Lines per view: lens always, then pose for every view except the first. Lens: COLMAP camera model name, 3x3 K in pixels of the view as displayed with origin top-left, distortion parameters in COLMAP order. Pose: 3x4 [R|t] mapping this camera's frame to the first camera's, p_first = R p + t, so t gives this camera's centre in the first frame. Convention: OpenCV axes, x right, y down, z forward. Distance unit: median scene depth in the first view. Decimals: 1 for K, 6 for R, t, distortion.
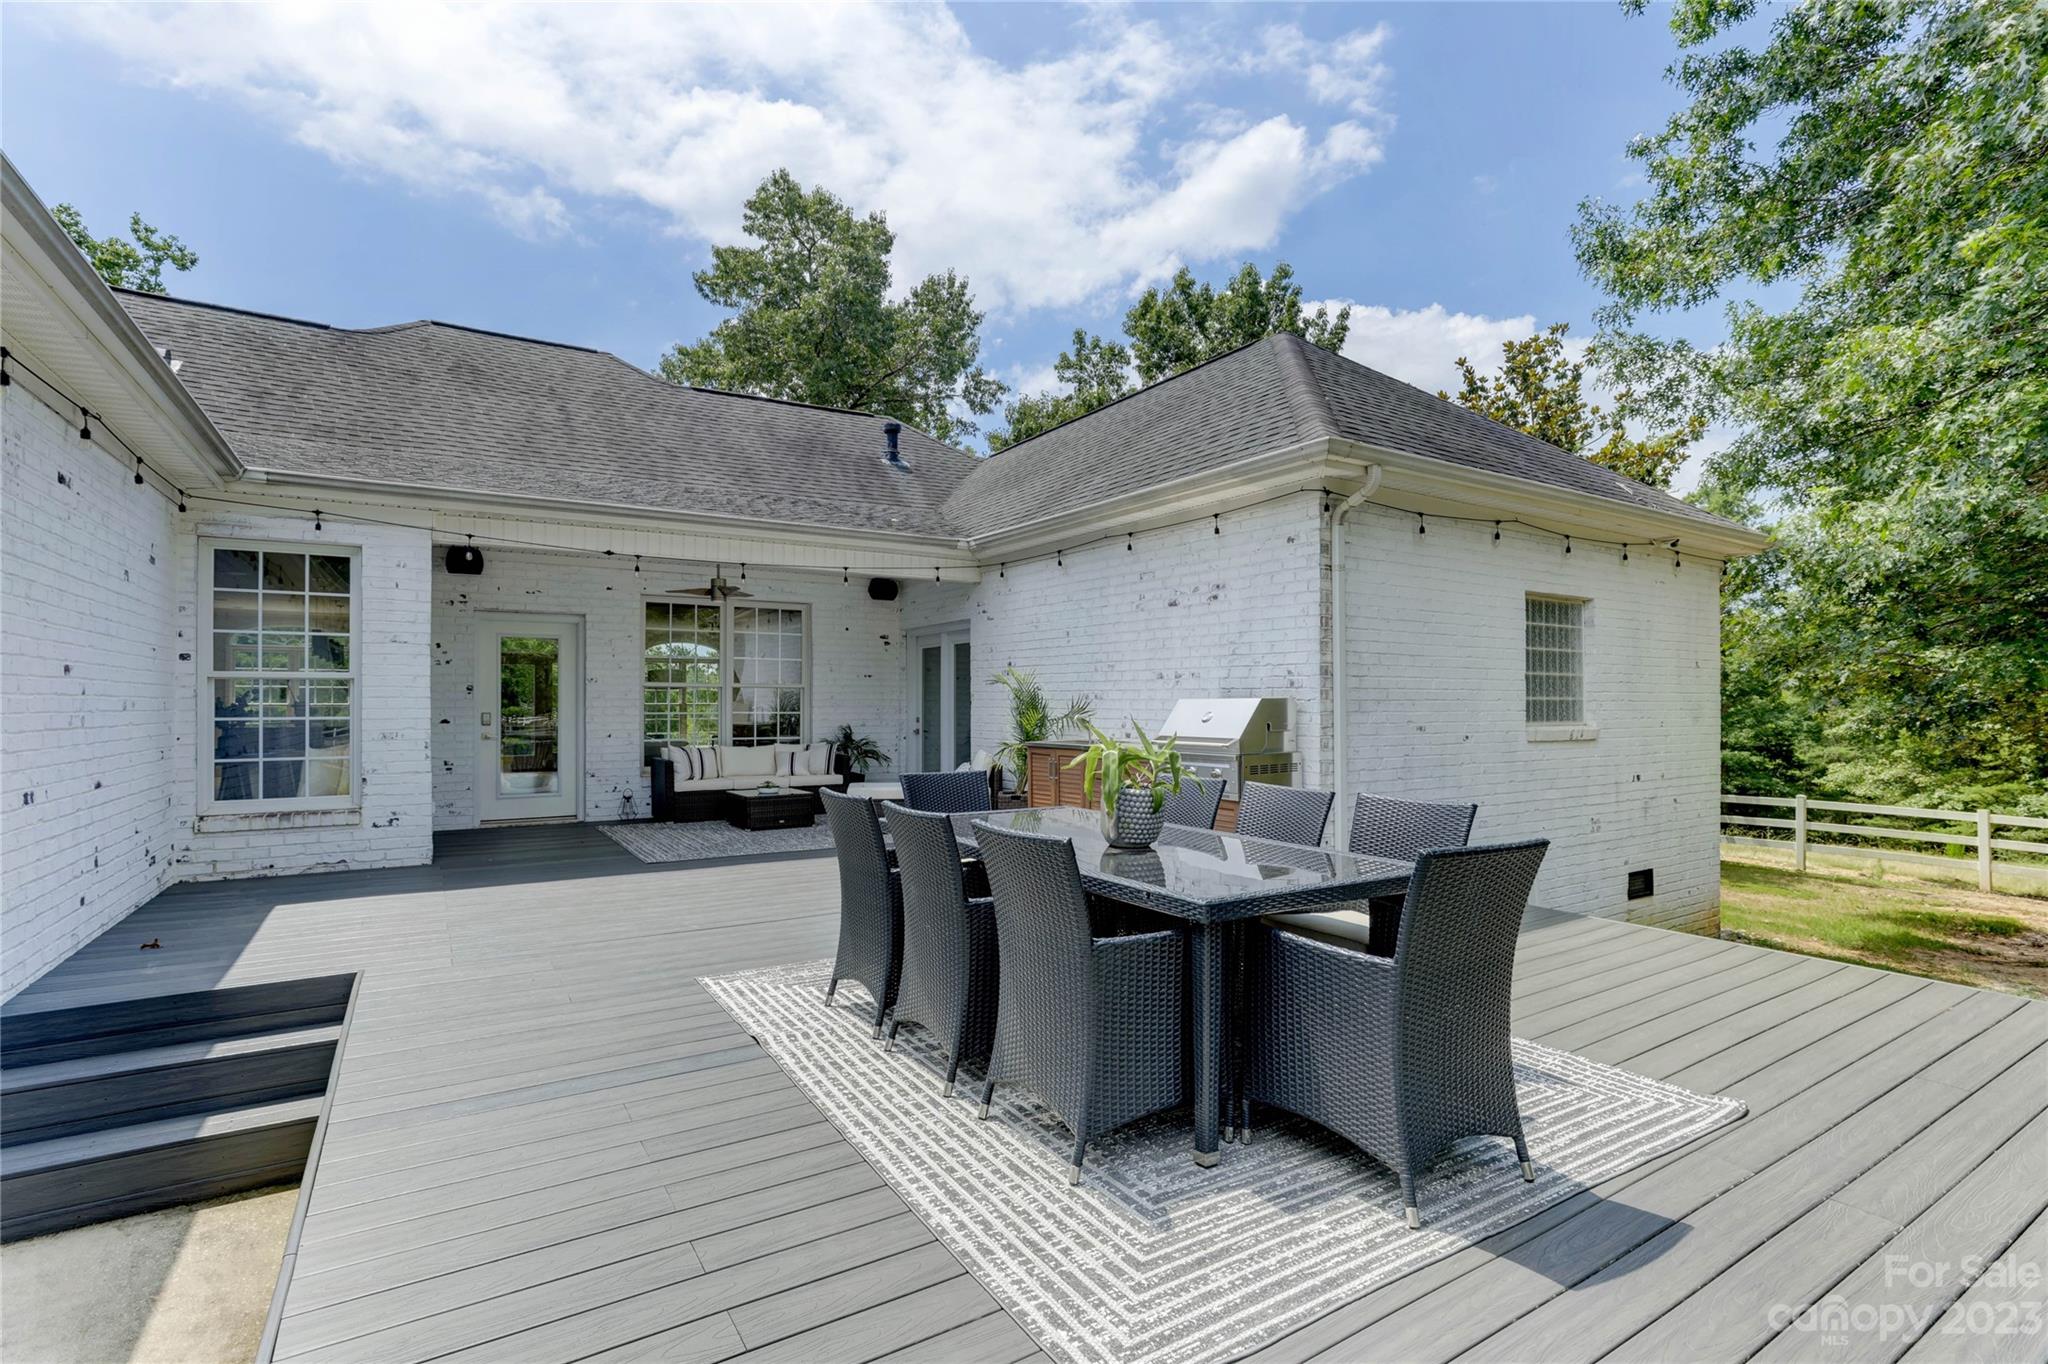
lens RADIAL K [[929.4, 0, 1016.2], [0, 929.4, 695.3], [0, 0, 1]] dist [-0.000851, -0.000065]
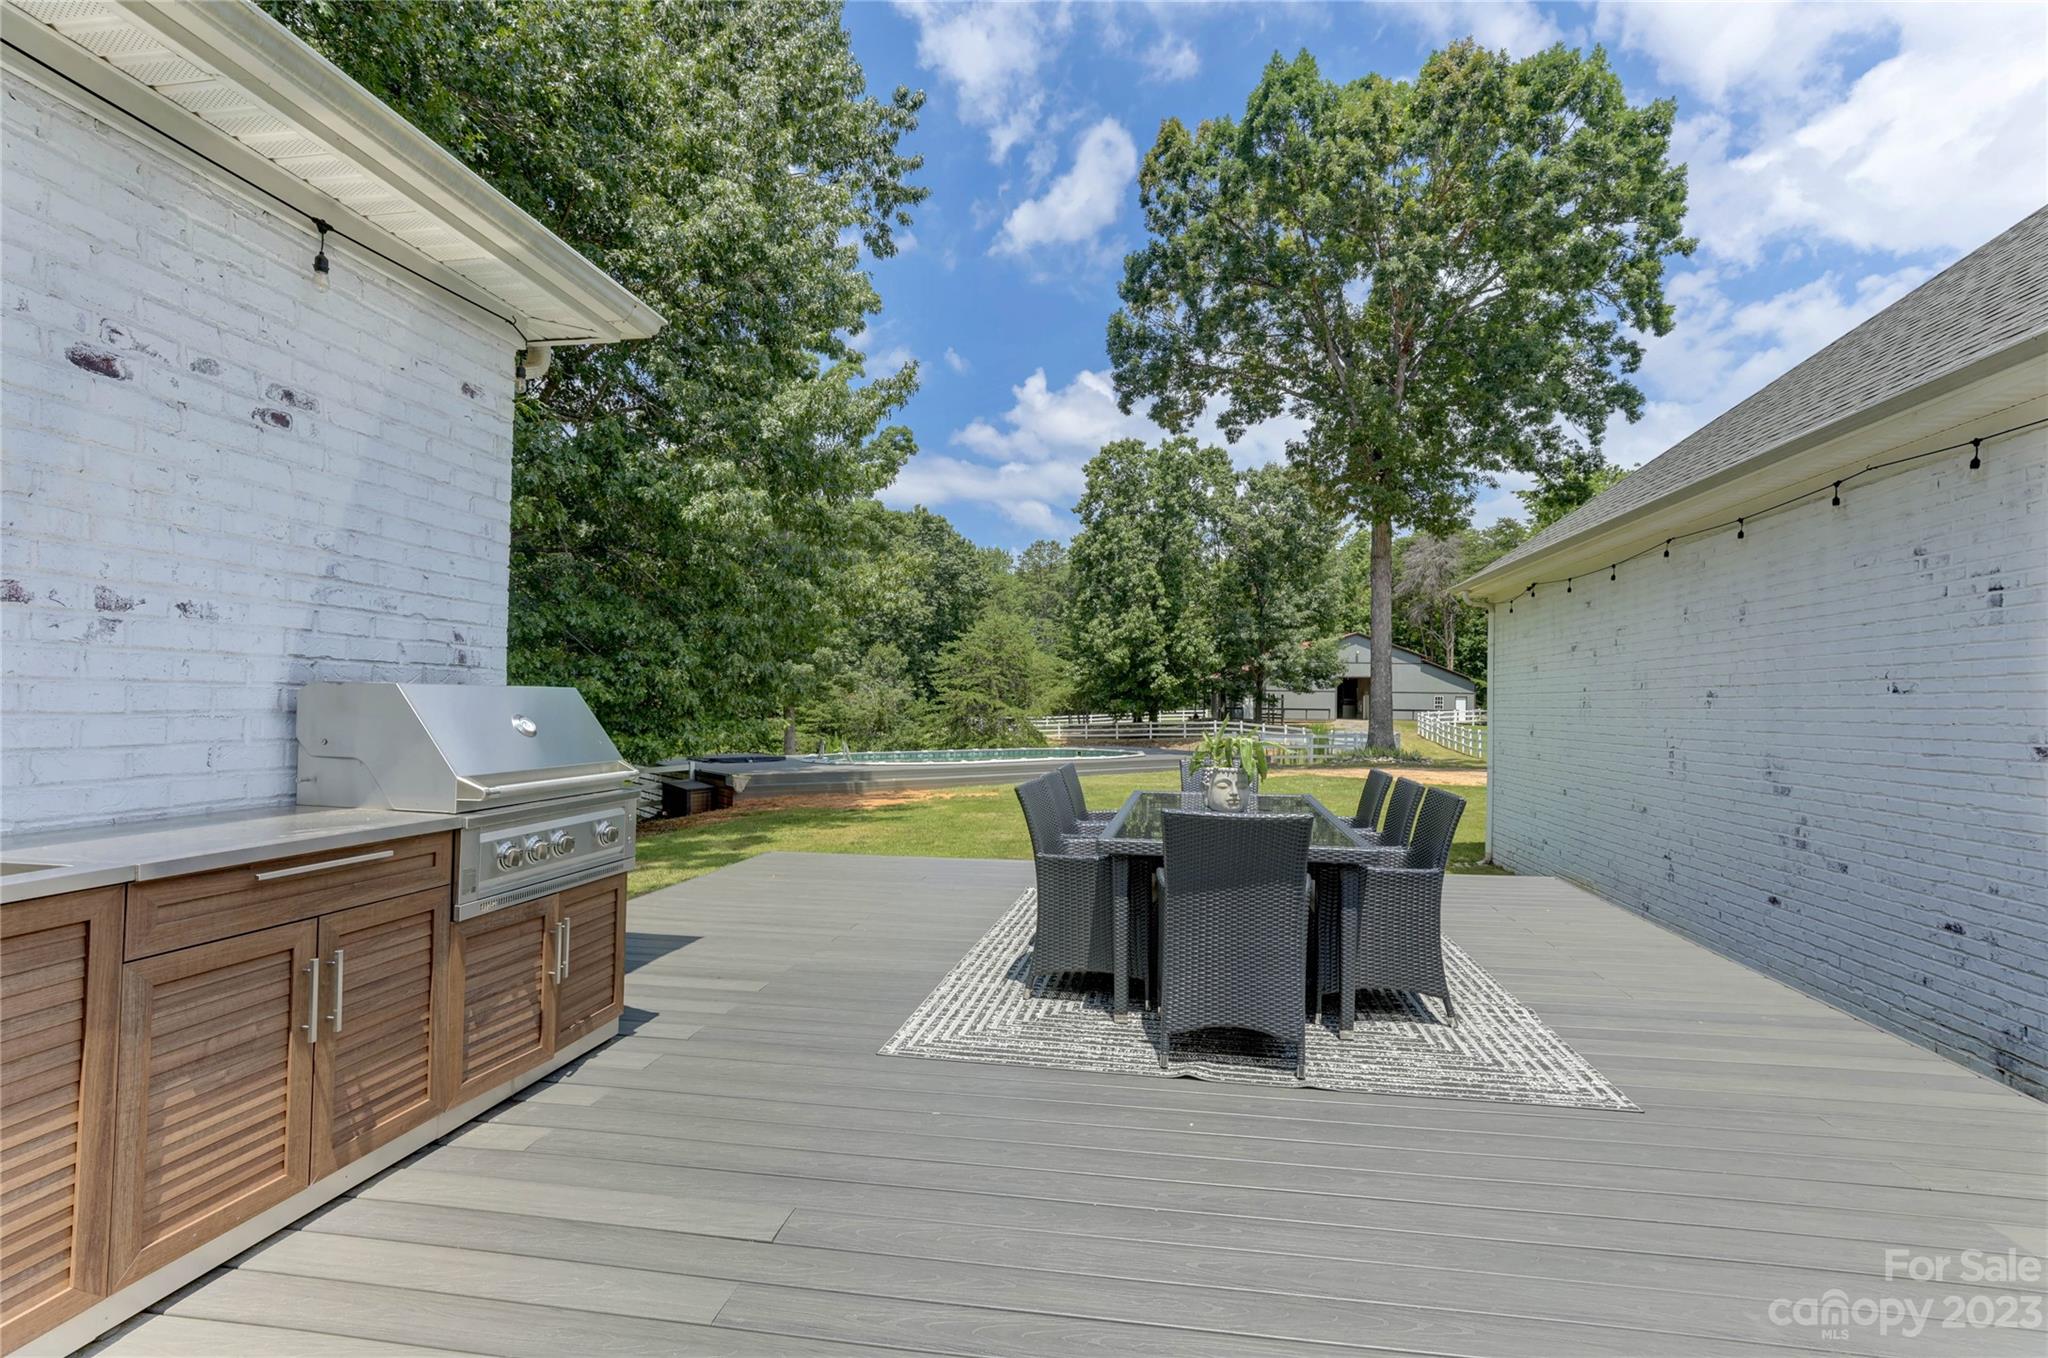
lens RADIAL K [[929.4, 0, 1025.4], [0, 929.4, 672.8], [0, 0, 1]] dist [-0.000851, -0.000065]
pose [[-0.745607, 0.008751, 0.666328, -0.295324], [-0.020780, 0.999122, -0.036374, 0.008219], [-0.666062, -0.040967, -0.744771, 1.160069]]
